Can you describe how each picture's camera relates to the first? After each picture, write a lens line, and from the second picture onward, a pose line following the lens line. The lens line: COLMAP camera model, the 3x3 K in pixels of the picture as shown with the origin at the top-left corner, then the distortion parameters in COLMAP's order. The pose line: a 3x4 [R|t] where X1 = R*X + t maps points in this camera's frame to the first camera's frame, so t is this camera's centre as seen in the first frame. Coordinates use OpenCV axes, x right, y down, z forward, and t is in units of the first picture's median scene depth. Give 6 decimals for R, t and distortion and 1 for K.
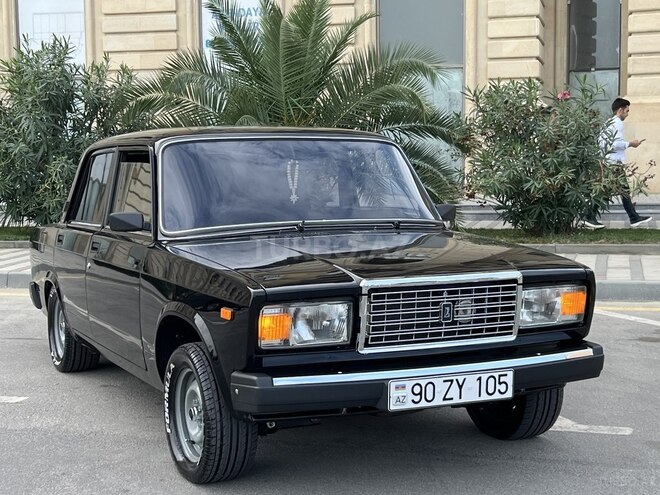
lens RADIAL K [[1132.3, 0, 316.6], [0, 1132.3, 248.7], [0, 0, 1]] dist [0.191013, -0.720899]
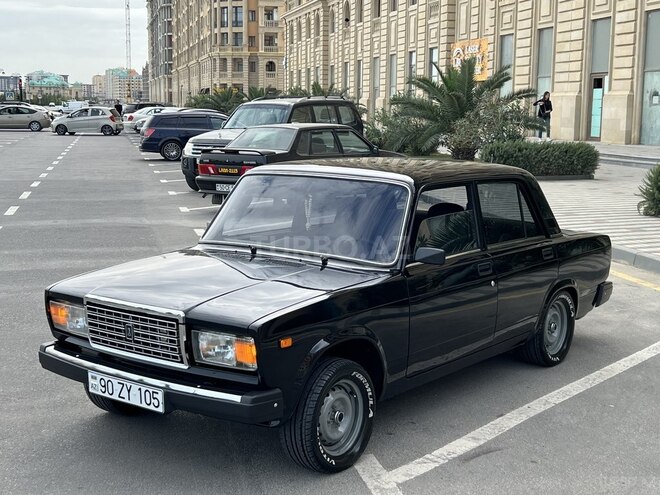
lens RADIAL K [[1008.1, 0, 337.5], [0, 1008.1, 245.4], [0, 0, 1]] dist [0.185606, -0.615996]
pose [[0.459683, 0.141167, -0.876791, 1.177309], [-0.088818, 0.989643, 0.112771, -0.185468], [0.883630, 0.026036, 0.467461, 0.643076]]
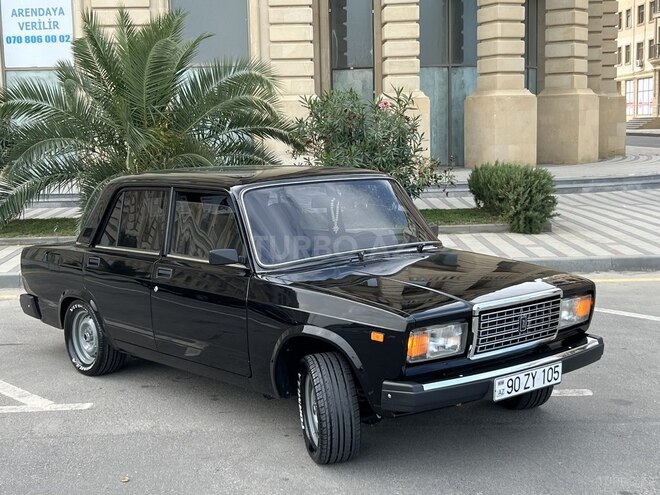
lens RADIAL K [[1008.1, 0, 337.5], [0, 1008.1, 245.4], [0, 0, 1]] dist [0.185606, -0.615996]
pose [[0.957586, -0.046121, 0.284433, -0.420168], [0.035016, 0.998417, 0.044007, -0.094604], [-0.286013, -0.032181, 0.957685, -0.086345]]
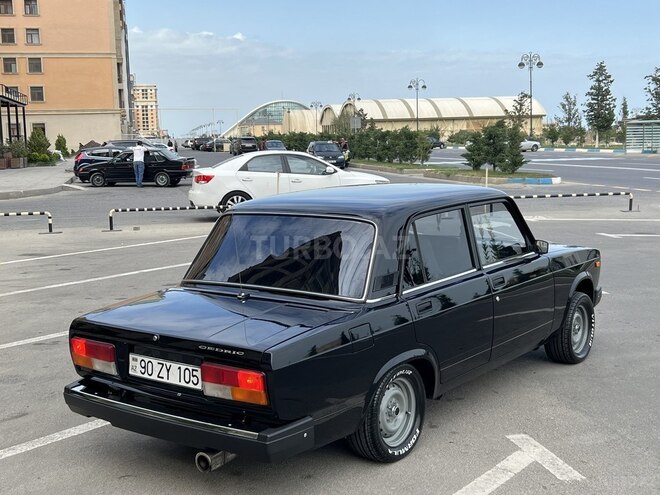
lens RADIAL K [[803.8, 0, 330.0], [0, 803.8, 247.5], [0, 0, 1]] dist [0.214932, -0.725691]
pose [[-0.444025, -0.082476, 0.892211, -1.195421], [0.106535, 0.983832, 0.143964, -0.249558], [-0.889659, 0.158975, -0.428059, 2.008675]]
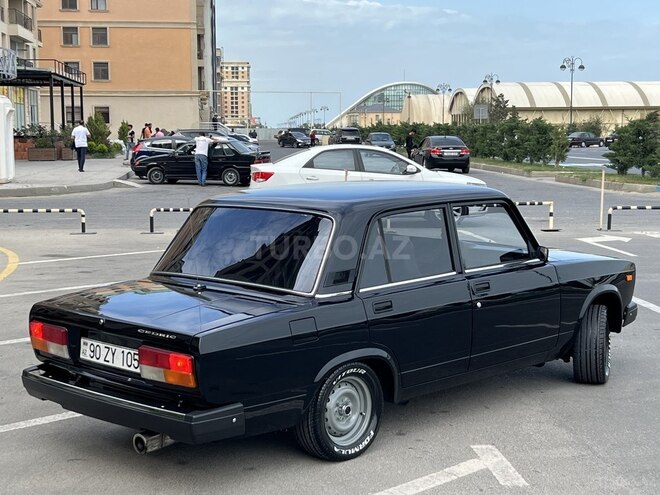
lens RADIAL K [[1008.1, 0, 337.5], [0, 1008.1, 245.4], [0, 0, 1]] dist [0.185606, -0.615996]
pose [[-0.342020, -0.076509, 0.936573, -1.485976], [0.087743, 0.989725, 0.112893, -0.235282], [-0.935587, 0.120789, -0.331793, 1.933786]]
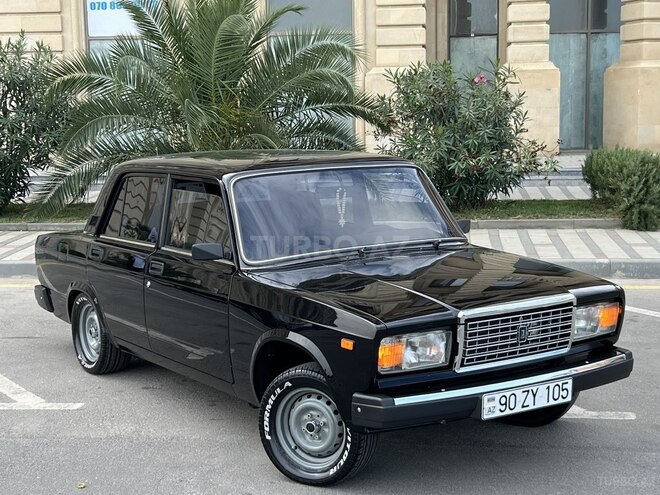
lens RADIAL K [[1144.6, 0, 330.1], [0, 1144.6, 268.1], [0, 0, 1]] dist [0.211921, -0.927008]
pose [[0.988185, -0.028921, 0.150512, -0.256659], [0.018854, 0.997515, 0.067891, -0.096103], [-0.152102, -0.064251, 0.986274, -0.154027]]
